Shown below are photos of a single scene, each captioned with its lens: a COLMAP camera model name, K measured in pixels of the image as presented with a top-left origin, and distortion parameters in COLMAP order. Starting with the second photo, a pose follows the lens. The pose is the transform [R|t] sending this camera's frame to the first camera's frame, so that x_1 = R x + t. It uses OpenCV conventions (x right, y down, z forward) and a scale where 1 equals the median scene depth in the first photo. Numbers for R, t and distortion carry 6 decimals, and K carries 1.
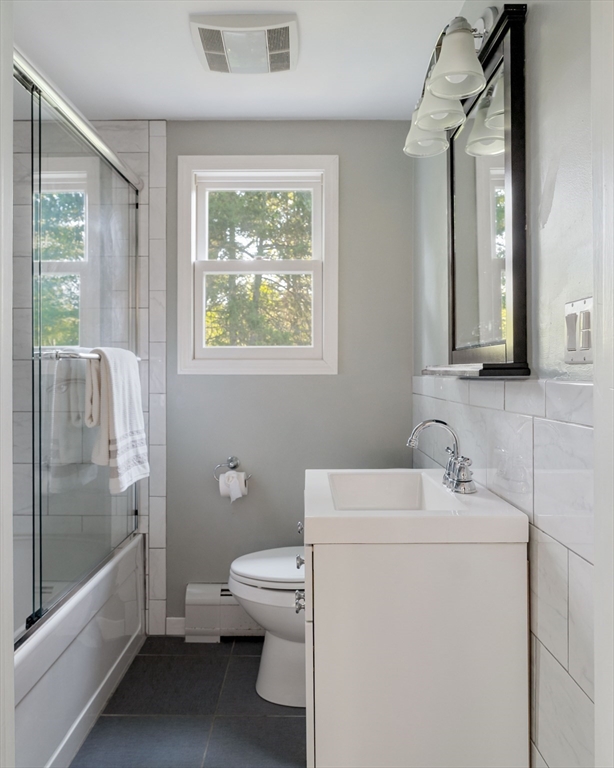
lens RADIAL K [[567.7, 0, 291.2], [0, 567.7, 379.7], [0, 0, 1]] dist [0.001221, 0.003640]
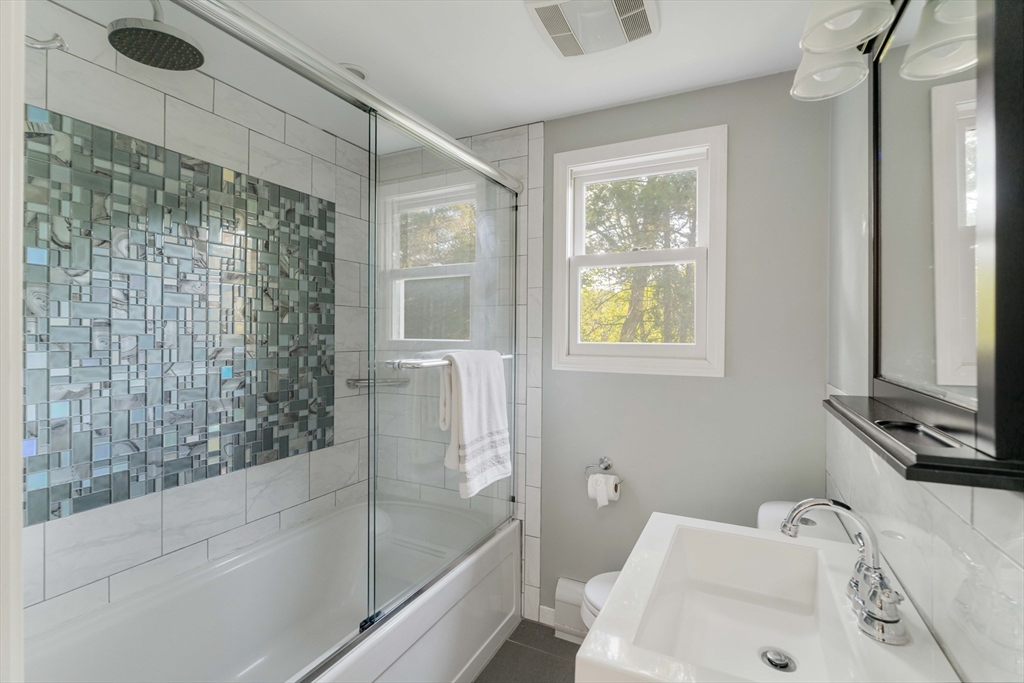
lens RADIAL K [[464.3, 0, 512.0], [0, 464.3, 341.5], [0, 0, 1]] dist [-0.005760, -0.000011]
pose [[0.906591, 0.010201, -0.421887, 0.086080], [-0.010575, 0.999943, 0.001454, -0.061371], [0.421878, 0.003143, 0.906647, 0.221926]]
